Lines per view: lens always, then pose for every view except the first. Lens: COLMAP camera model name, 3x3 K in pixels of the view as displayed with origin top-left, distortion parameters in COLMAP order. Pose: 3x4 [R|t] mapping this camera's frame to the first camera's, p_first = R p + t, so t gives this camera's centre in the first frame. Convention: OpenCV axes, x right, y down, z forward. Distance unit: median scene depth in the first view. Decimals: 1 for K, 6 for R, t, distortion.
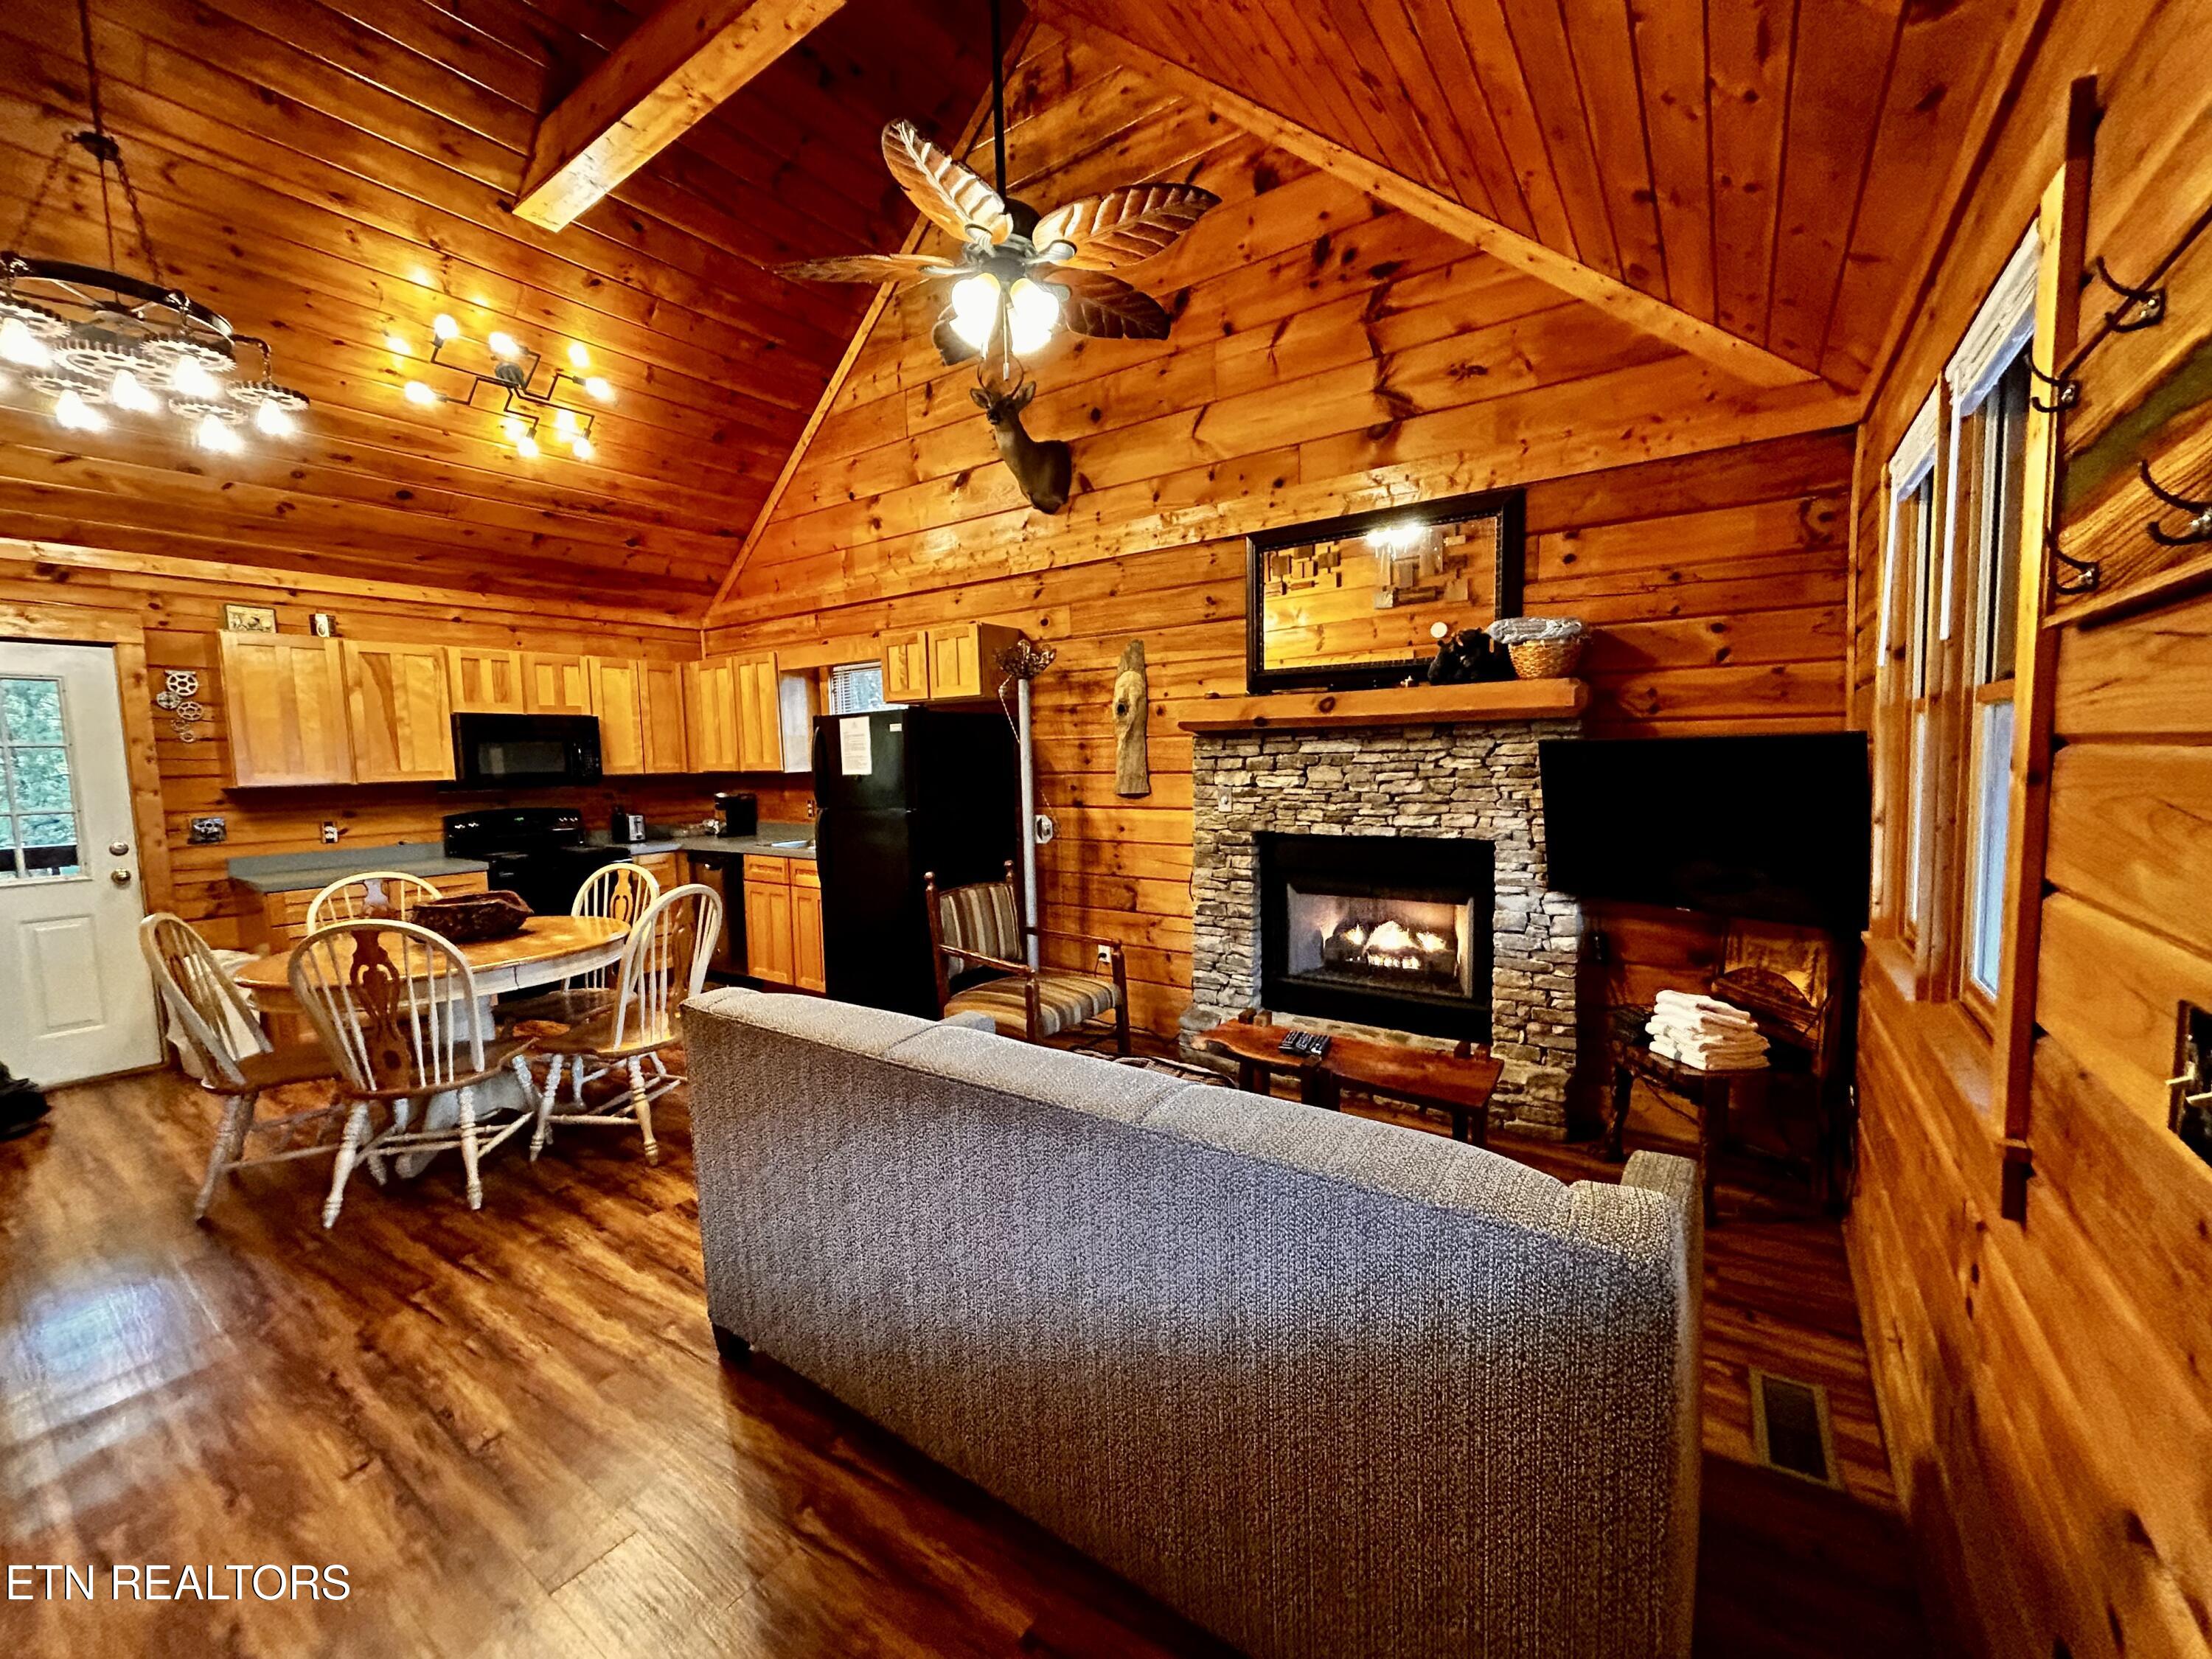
lens RADIAL K [[884.2, 0, 1102.5], [0, 884.2, 831.3], [0, 0, 1]] dist [-0.000759, -0.000354]
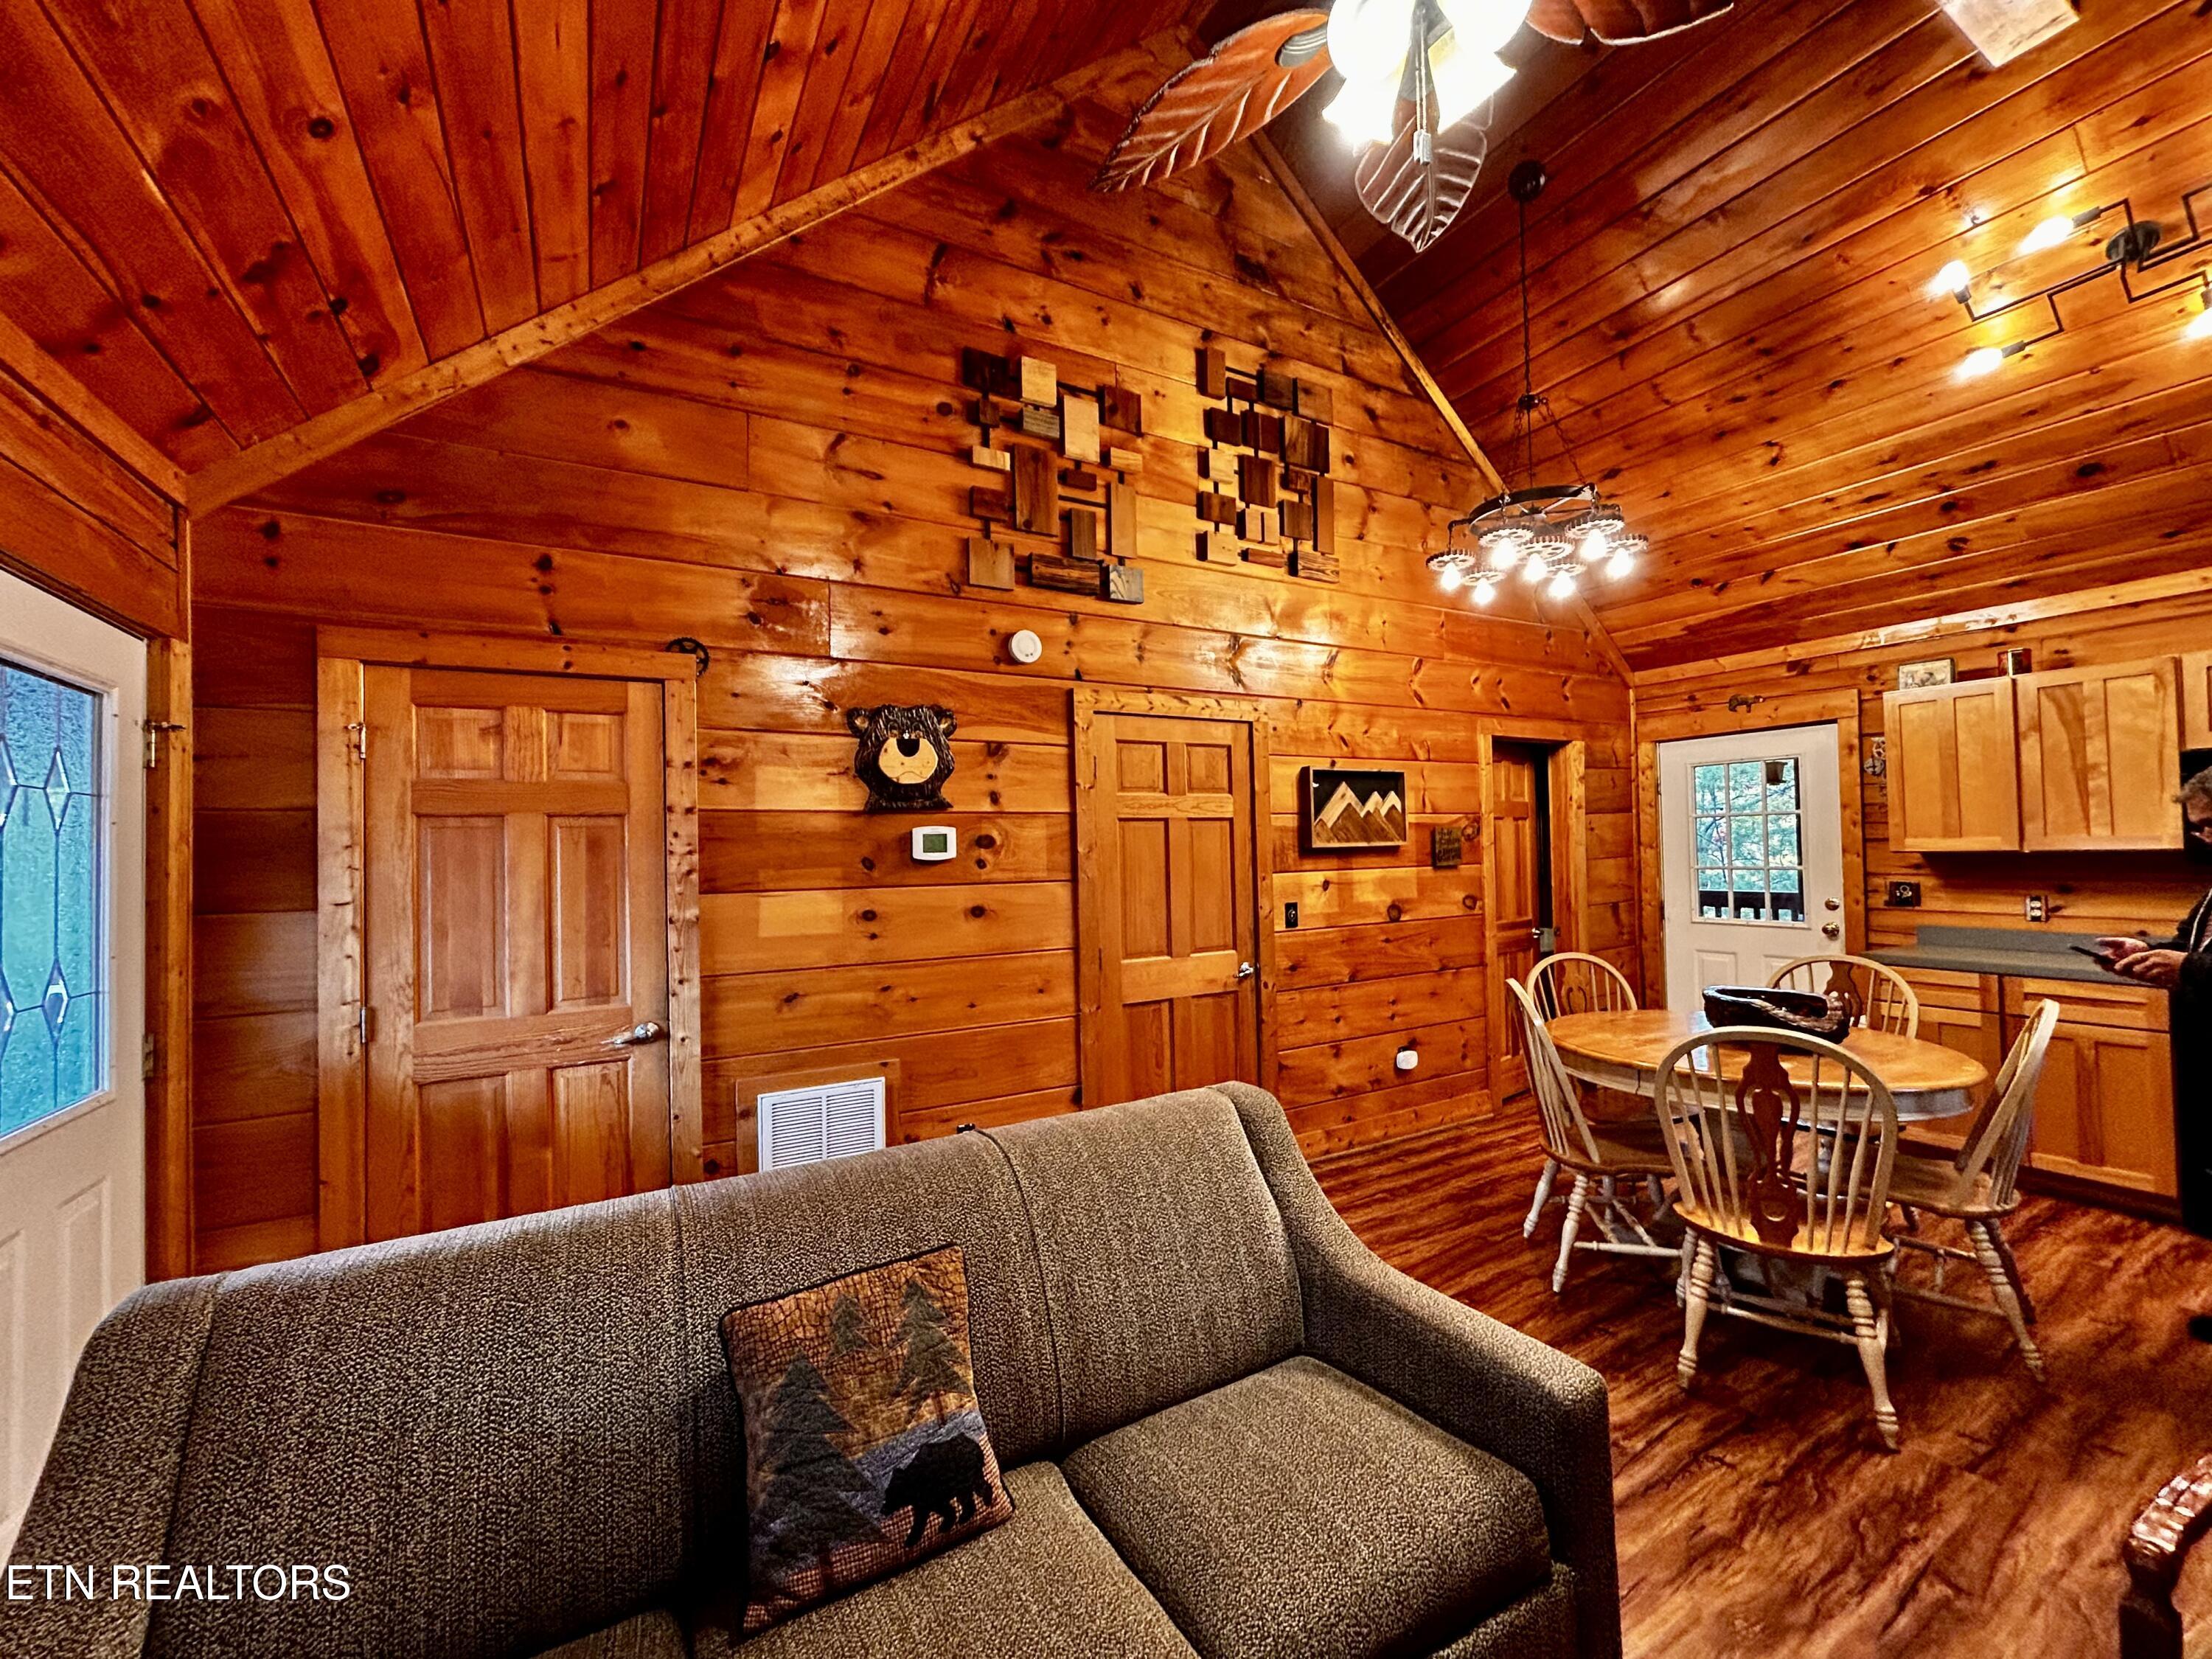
lens RADIAL K [[885.5, 0, 1106.0], [0, 885.5, 829.5], [0, 0, 1]] dist [0.000465, -0.000132]
pose [[-0.425447, 0.011727, -0.904907, 0.281442], [-0.045210, 0.998392, 0.034194, -0.071690], [0.903853, 0.055459, -0.424233, 0.654764]]
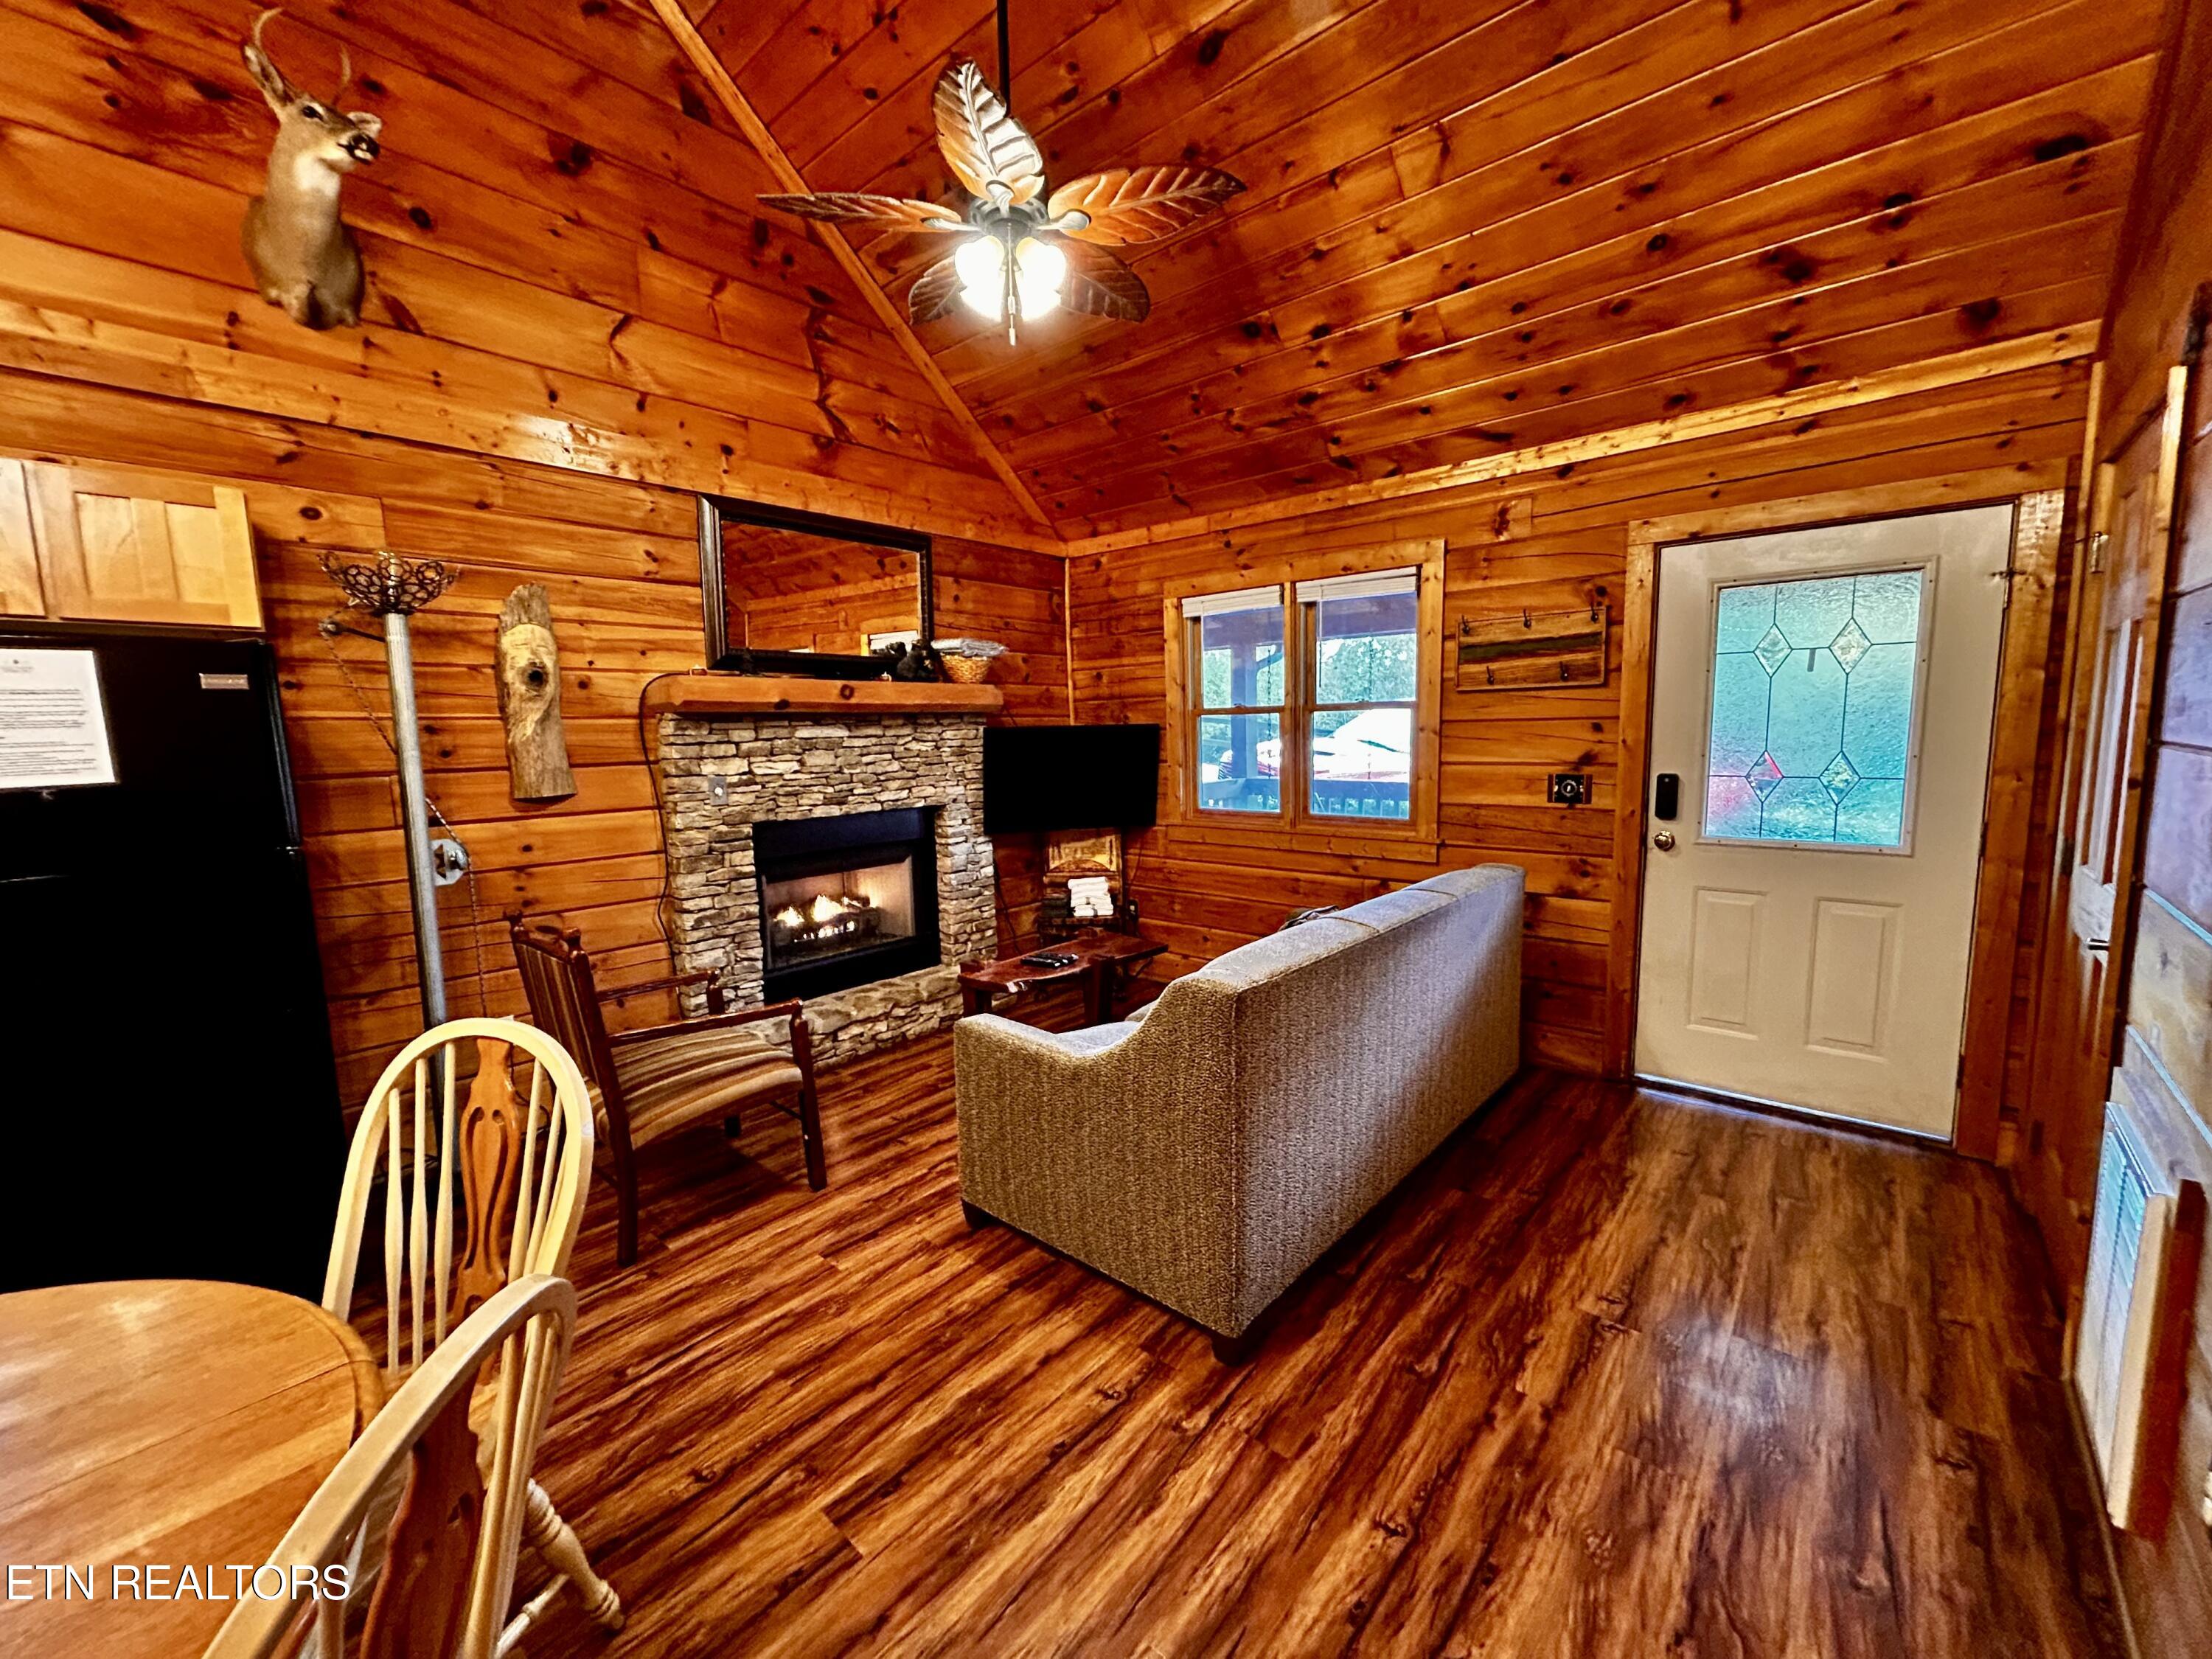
lens RADIAL K [[889.0, 0, 1102.1], [0, 889.0, 830.8], [0, 0, 1]] dist [-0.000726, 0.000543]
pose [[0.110898, -0.093960, 0.989380, -0.687835], [0.106835, 0.990879, 0.082127, -0.028271], [-0.988073, 0.096593, 0.119924, 0.509409]]
